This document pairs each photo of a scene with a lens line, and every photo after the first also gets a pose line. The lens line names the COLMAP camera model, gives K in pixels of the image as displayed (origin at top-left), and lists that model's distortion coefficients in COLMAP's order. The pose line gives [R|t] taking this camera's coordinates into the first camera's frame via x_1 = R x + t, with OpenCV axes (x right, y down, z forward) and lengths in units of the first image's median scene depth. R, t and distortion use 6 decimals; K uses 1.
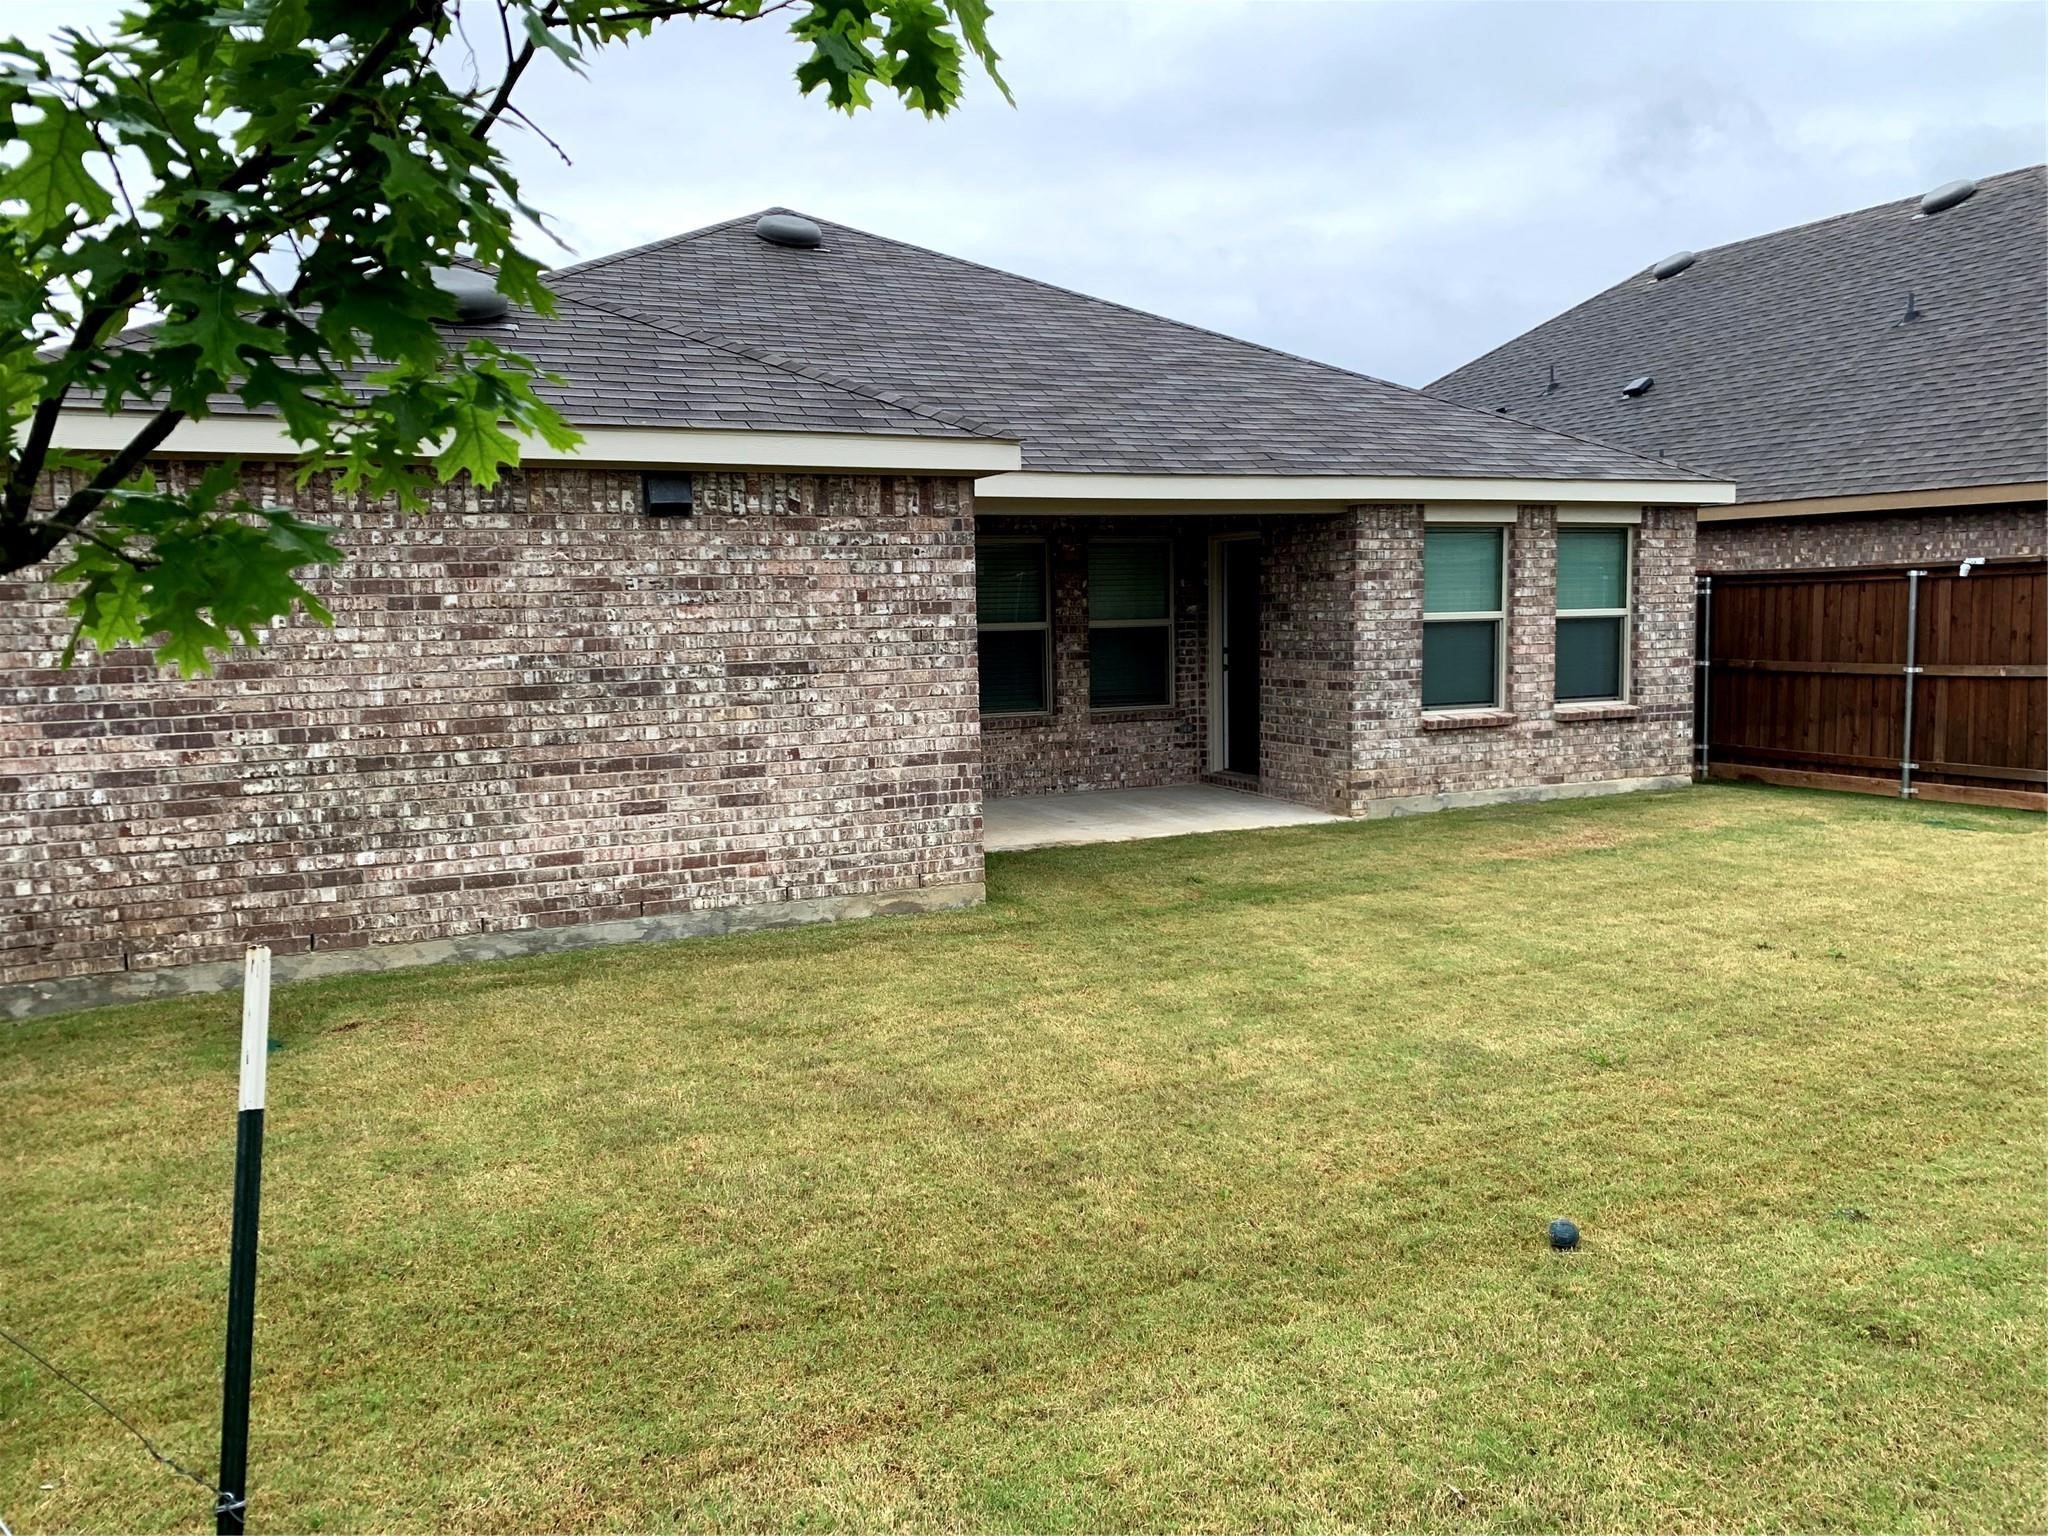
lens RADIAL K [[1567.3, 0, 1024.6], [0, 1567.3, 735.4], [0, 0, 1]] dist [0.023145, -0.000574]
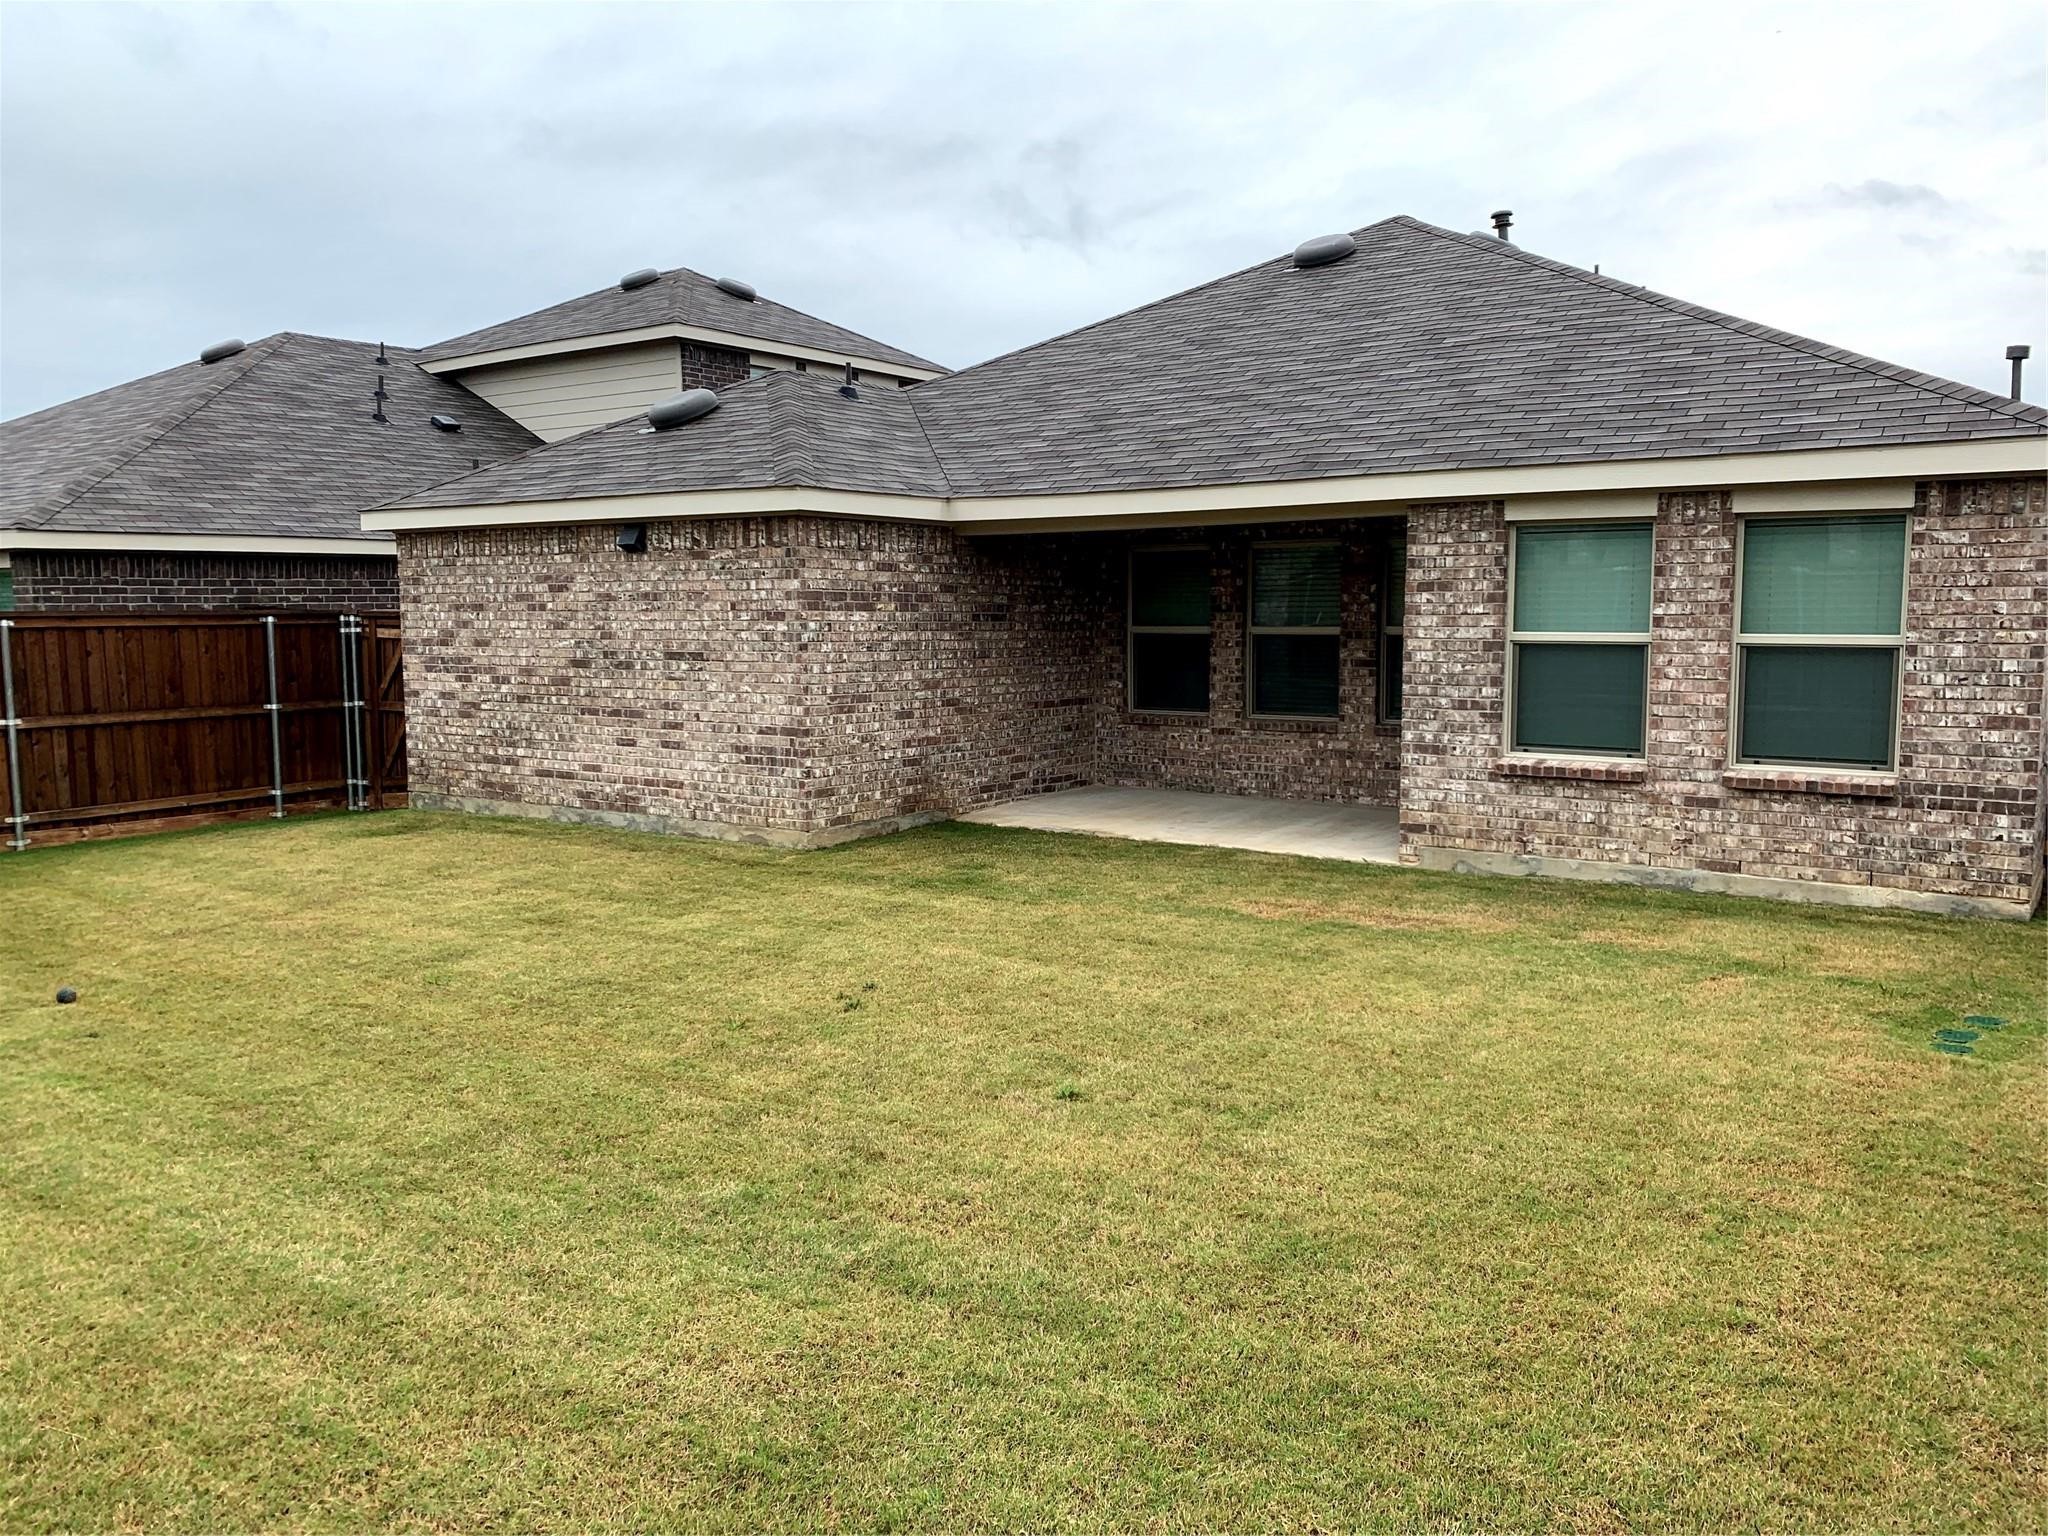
lens RADIAL K [[1567.3, 0, 1024.6], [0, 1567.3, 735.4], [0, 0, 1]] dist [0.023145, -0.000574]
pose [[0.499607, 0.091576, -0.861398, 1.195857], [-0.075088, 0.995232, 0.062253, -0.080043], [0.862992, 0.033579, 0.504101, 0.525310]]
